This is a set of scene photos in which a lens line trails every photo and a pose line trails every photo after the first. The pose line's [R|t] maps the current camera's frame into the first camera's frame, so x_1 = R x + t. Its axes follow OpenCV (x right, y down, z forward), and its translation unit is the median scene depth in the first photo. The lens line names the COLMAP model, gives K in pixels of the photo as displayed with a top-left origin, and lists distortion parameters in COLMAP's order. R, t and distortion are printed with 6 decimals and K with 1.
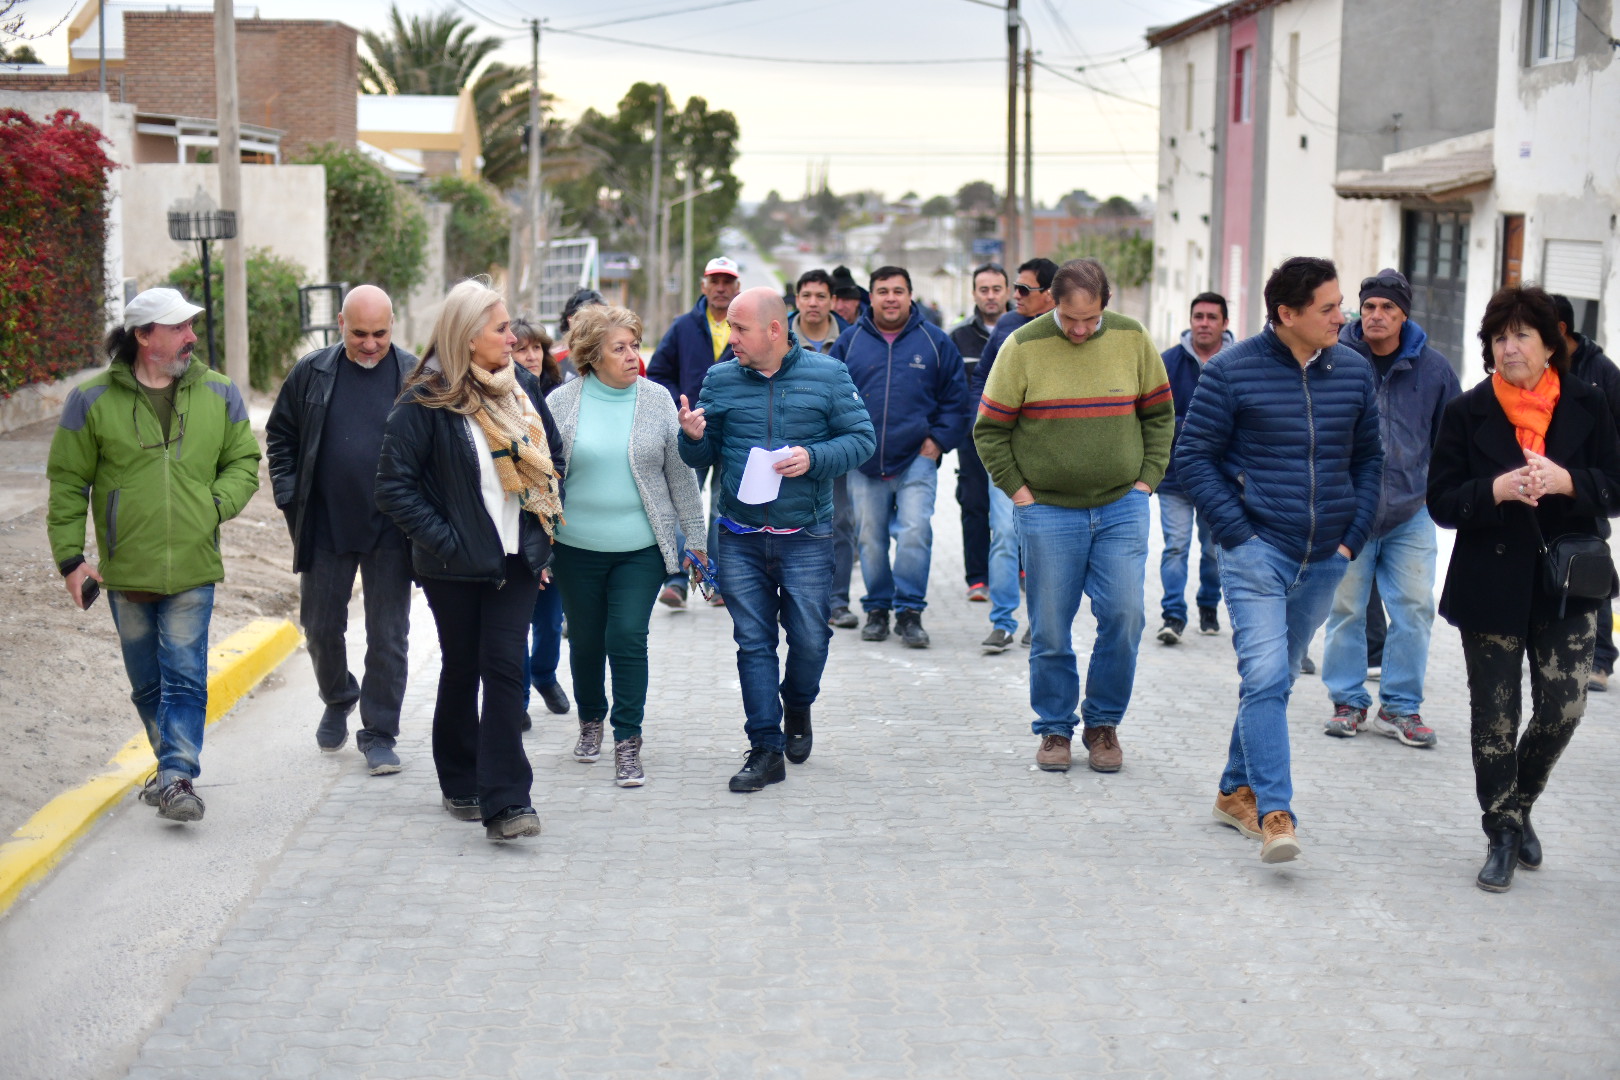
lens RADIAL K [[2331.1, 0, 810.0], [0, 2331.1, 540.0], [0, 0, 1]] dist [-0.097078, 0.076838]
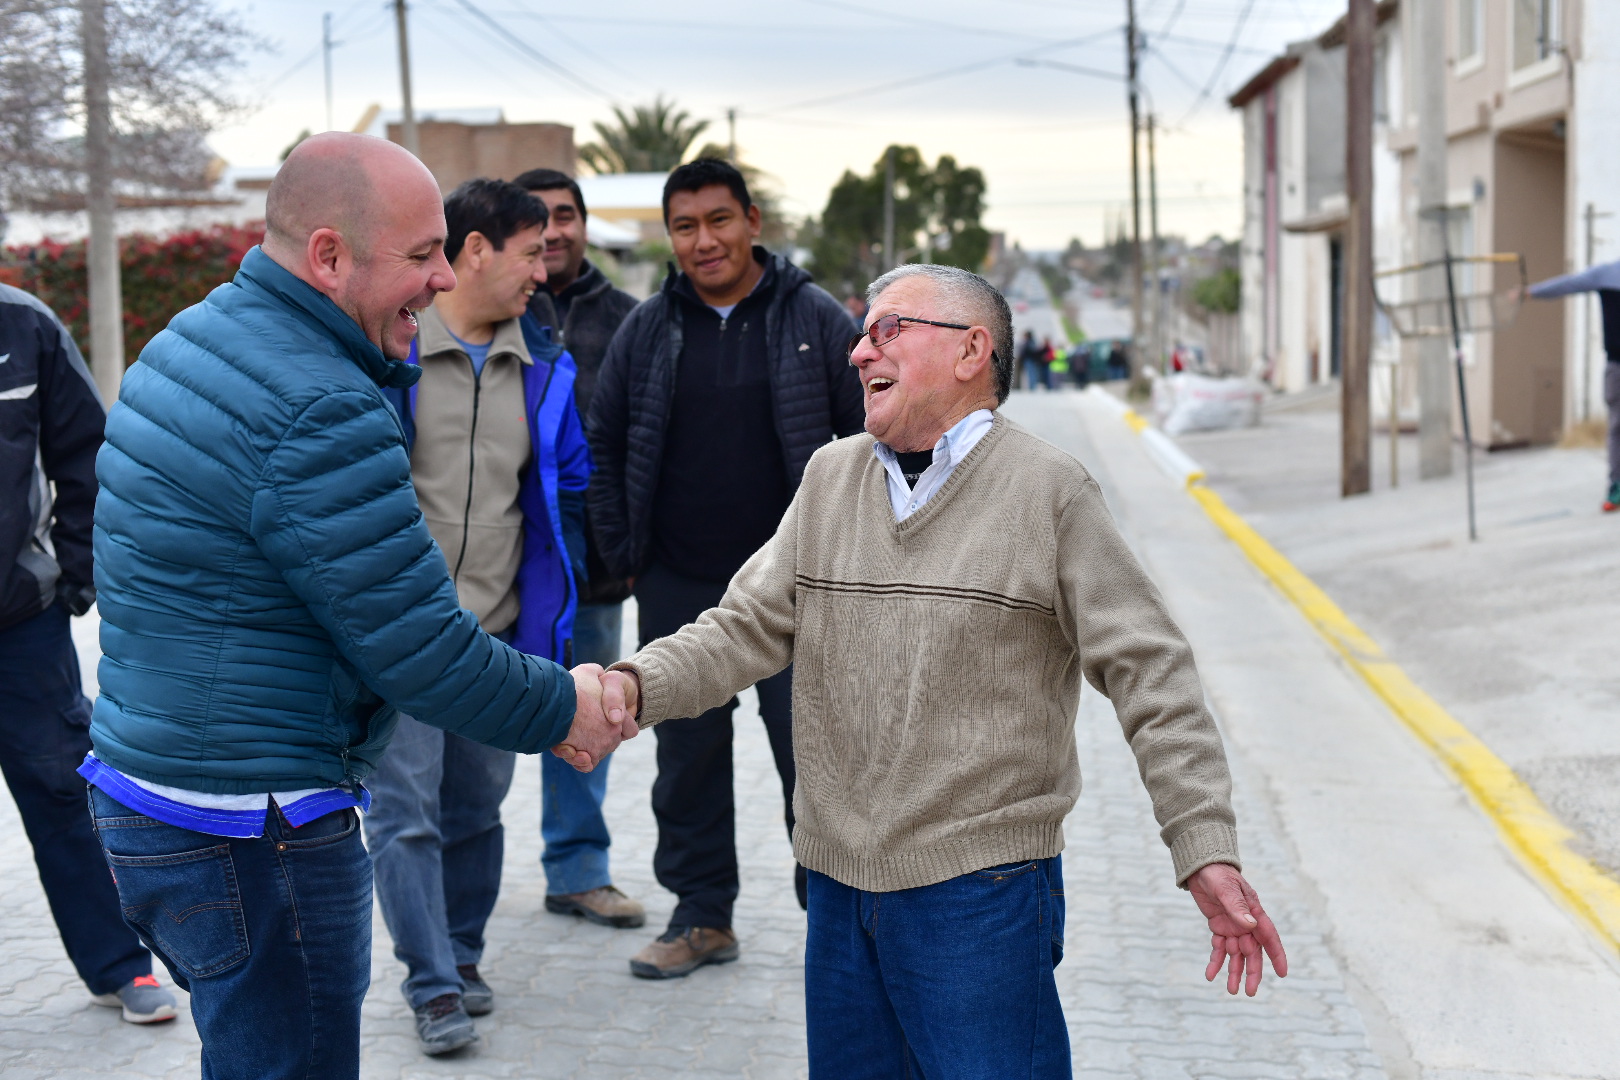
lens RADIAL K [[2367.1, 0, 811.7], [0, 2367.1, 509.0], [0, 0, 1]] dist [-0.124627, 0.178929]
pose [[0.990525, -0.027257, -0.134601, 0.076311], [0.022306, 0.999023, -0.038153, 0.026521], [0.135510, 0.034789, 0.990165, -0.174759]]
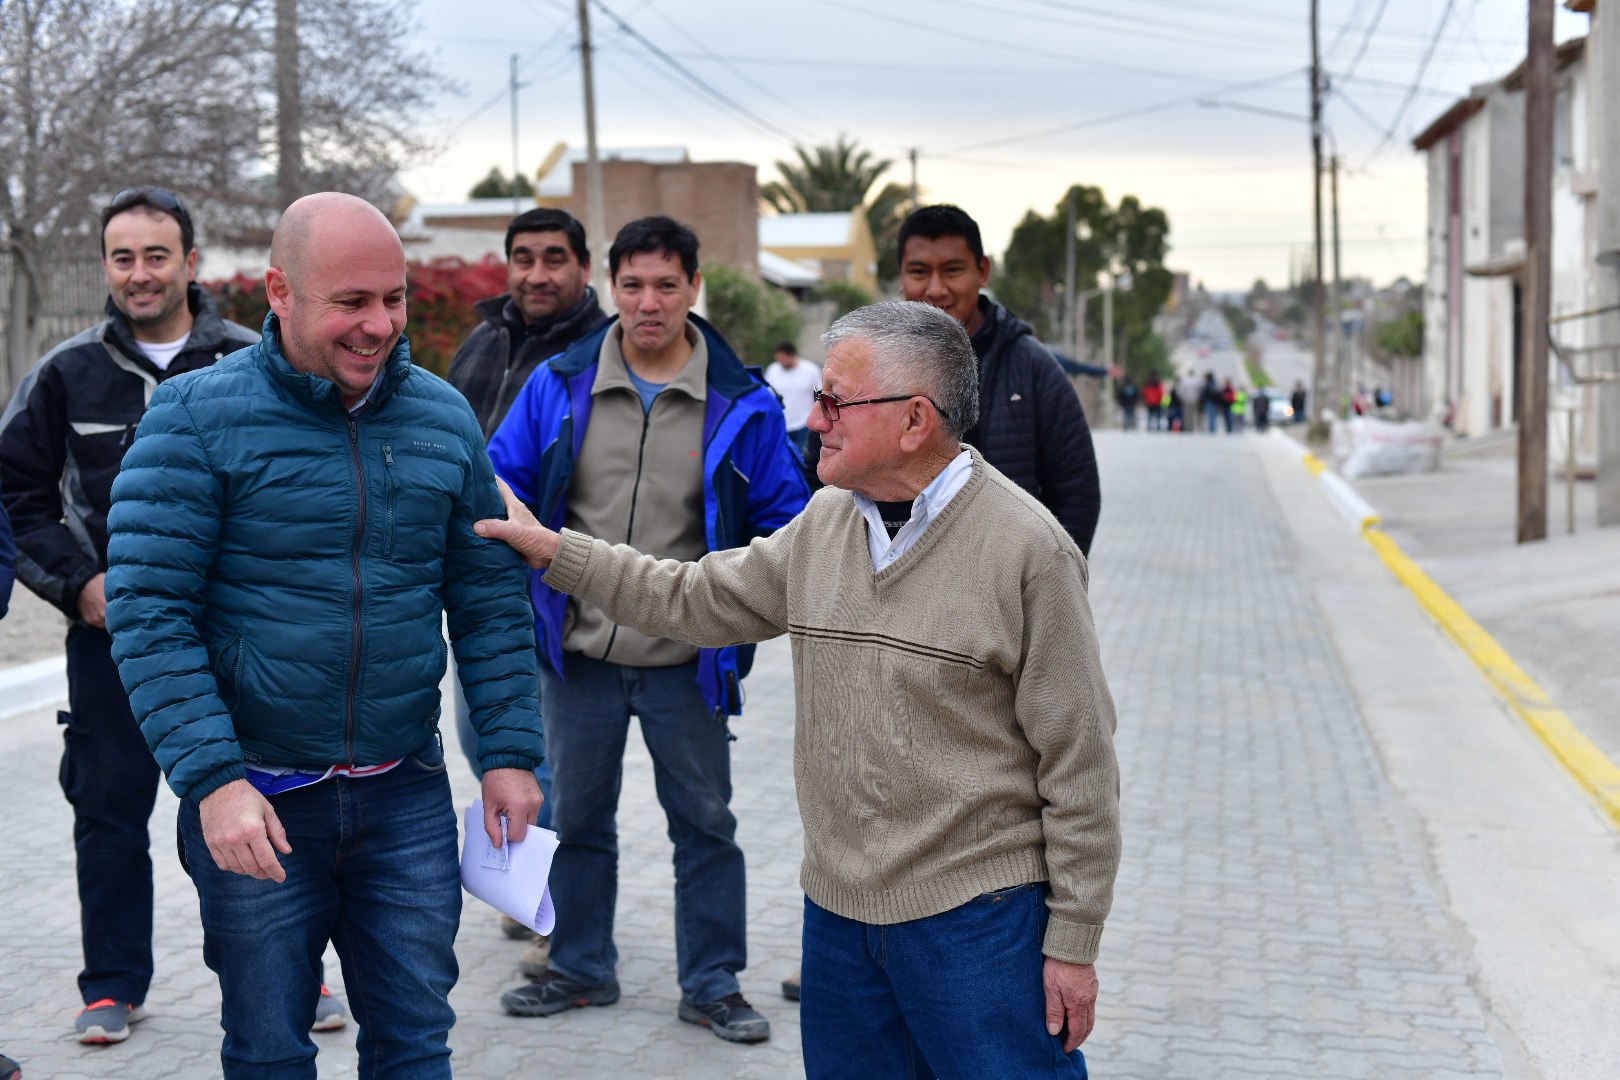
lens RADIAL K [[2367.1, 0, 811.7], [0, 2367.1, 509.0], [0, 0, 1]] dist [-0.124627, 0.178929]
pose [[0.977765, -0.017041, -0.209008, 0.078029], [0.005529, 0.998441, -0.055539, 0.026799], [0.209629, 0.053148, 0.976335, -0.177745]]
